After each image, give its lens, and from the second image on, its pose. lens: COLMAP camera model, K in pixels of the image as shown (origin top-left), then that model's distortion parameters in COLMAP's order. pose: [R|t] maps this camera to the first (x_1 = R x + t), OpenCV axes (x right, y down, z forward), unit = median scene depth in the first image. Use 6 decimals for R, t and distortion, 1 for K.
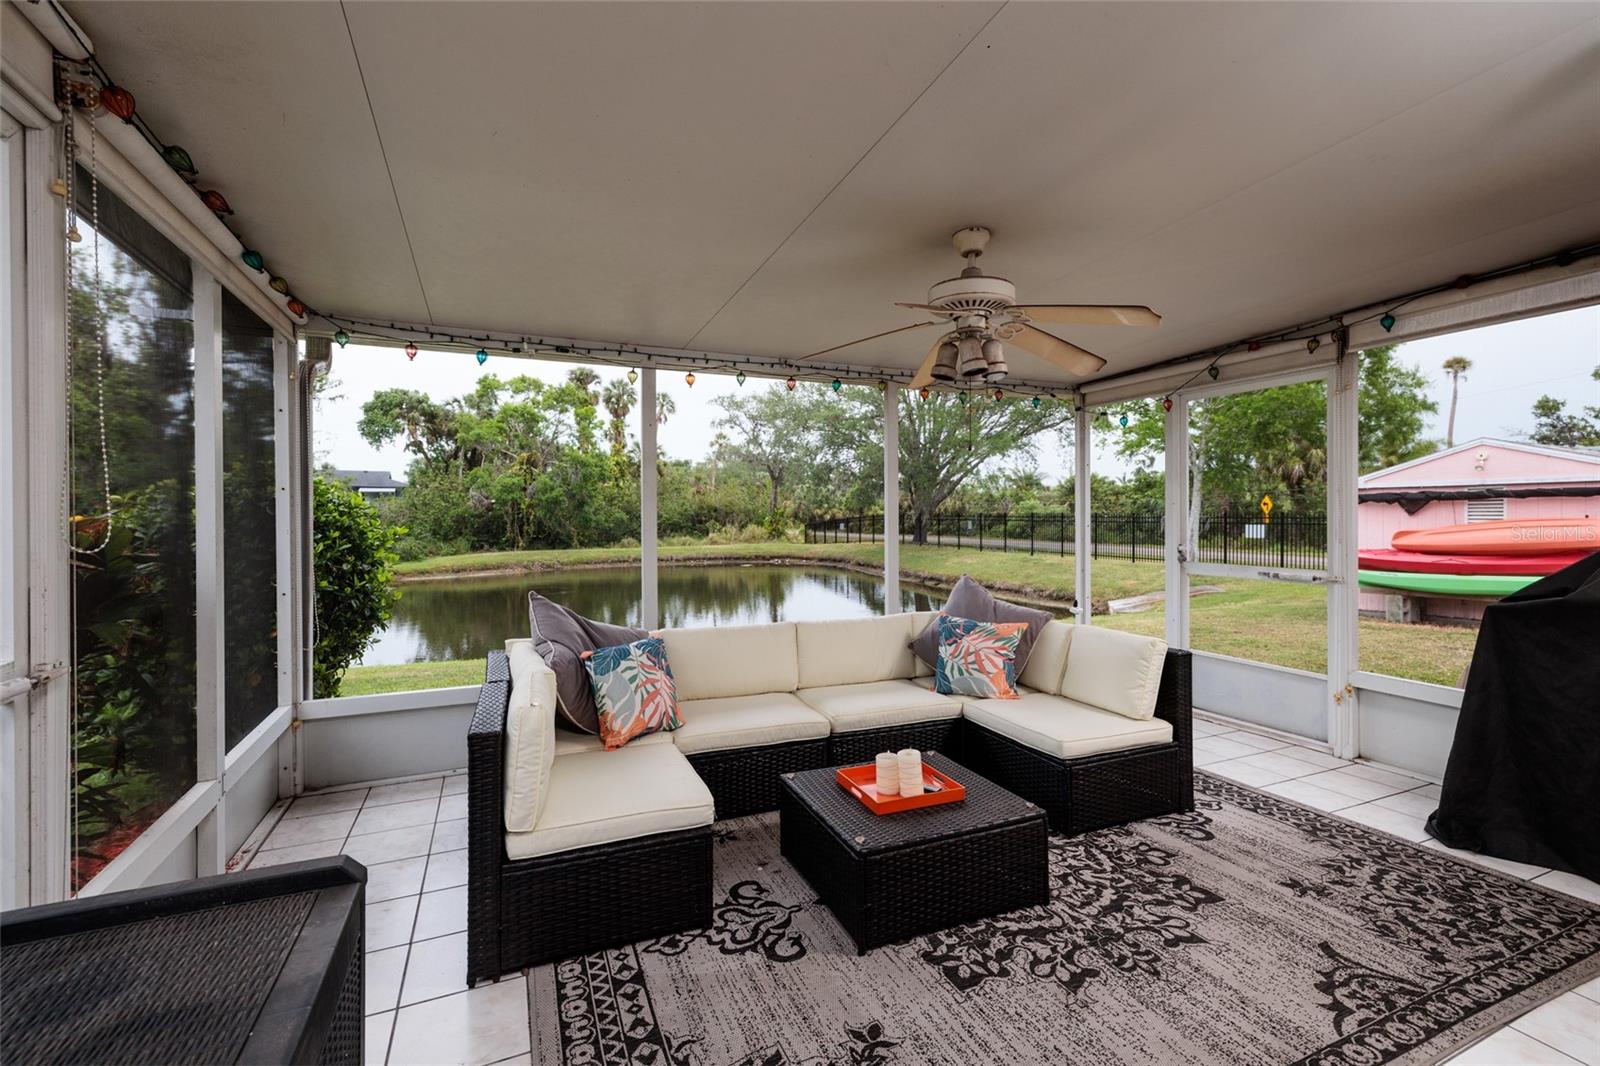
lens RADIAL K [[695.1, 0, 795.7], [0, 695.1, 524.8], [0, 0, 1]] dist [0.001601, 0.000563]
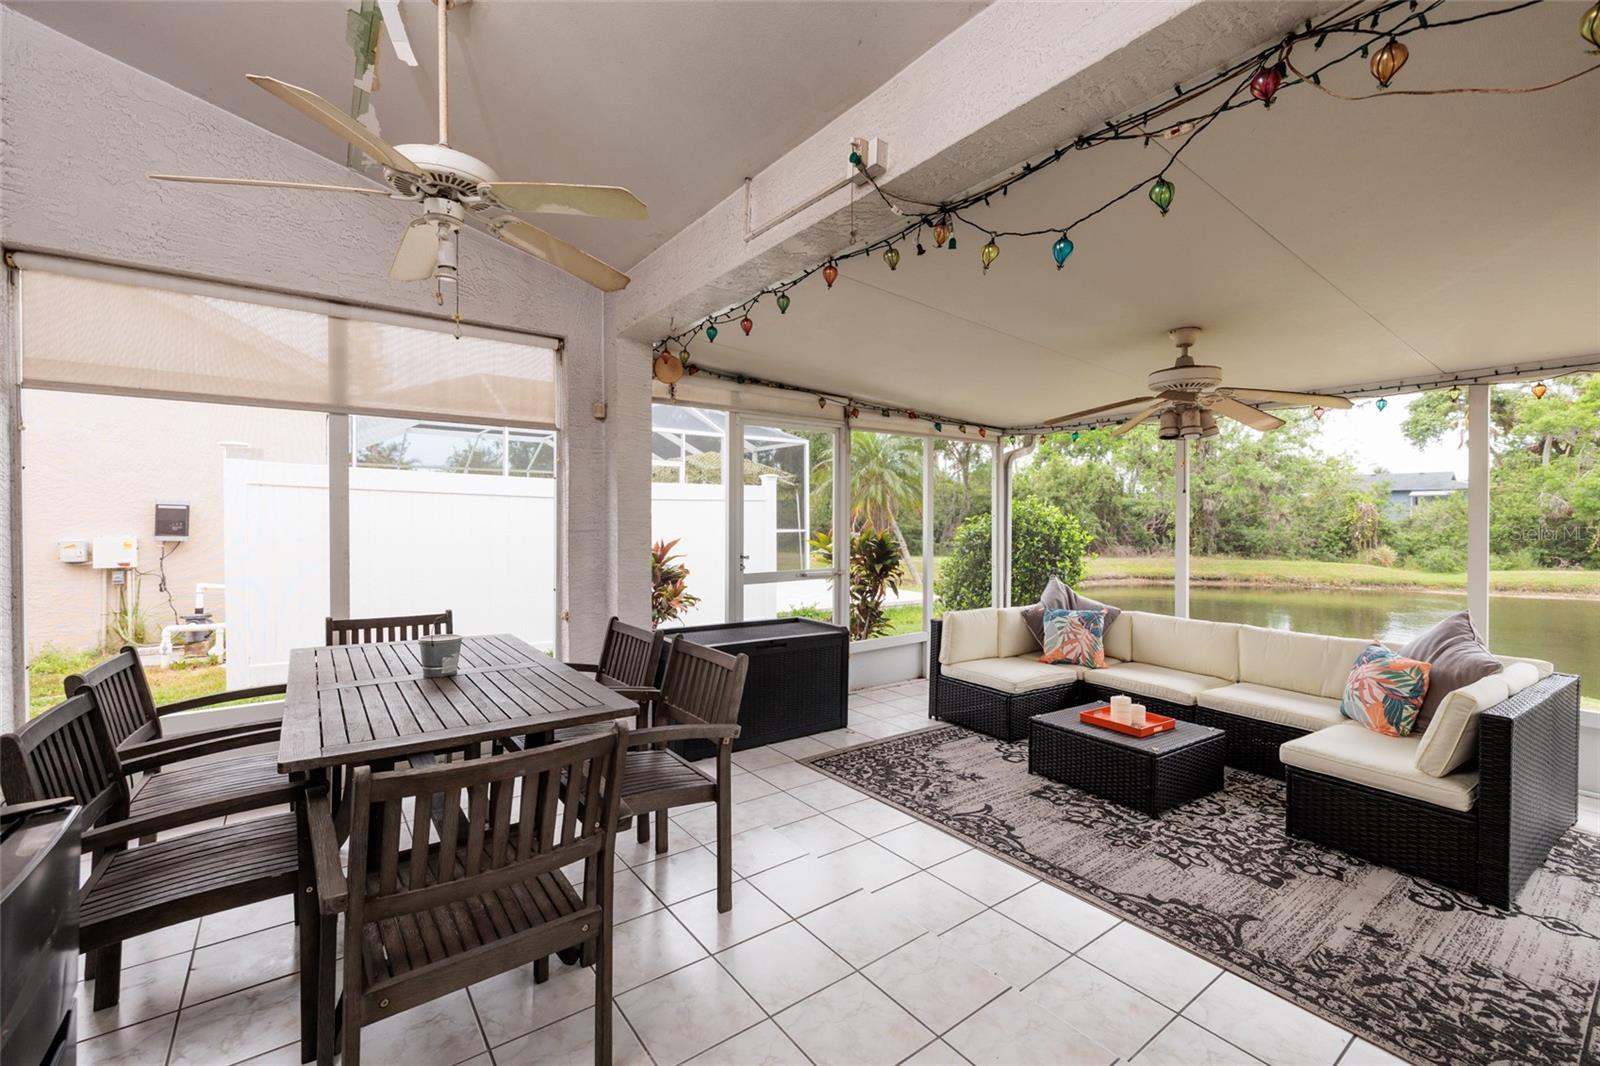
lens RADIAL K [[695.1, 0, 795.7], [0, 695.1, 524.8], [0, 0, 1]] dist [0.001601, 0.000563]
pose [[0.201520, 0.015426, -0.979363, 1.620217], [-0.017784, 0.999769, 0.012088, -0.056159], [0.979323, 0.014981, 0.201747, -0.004009]]
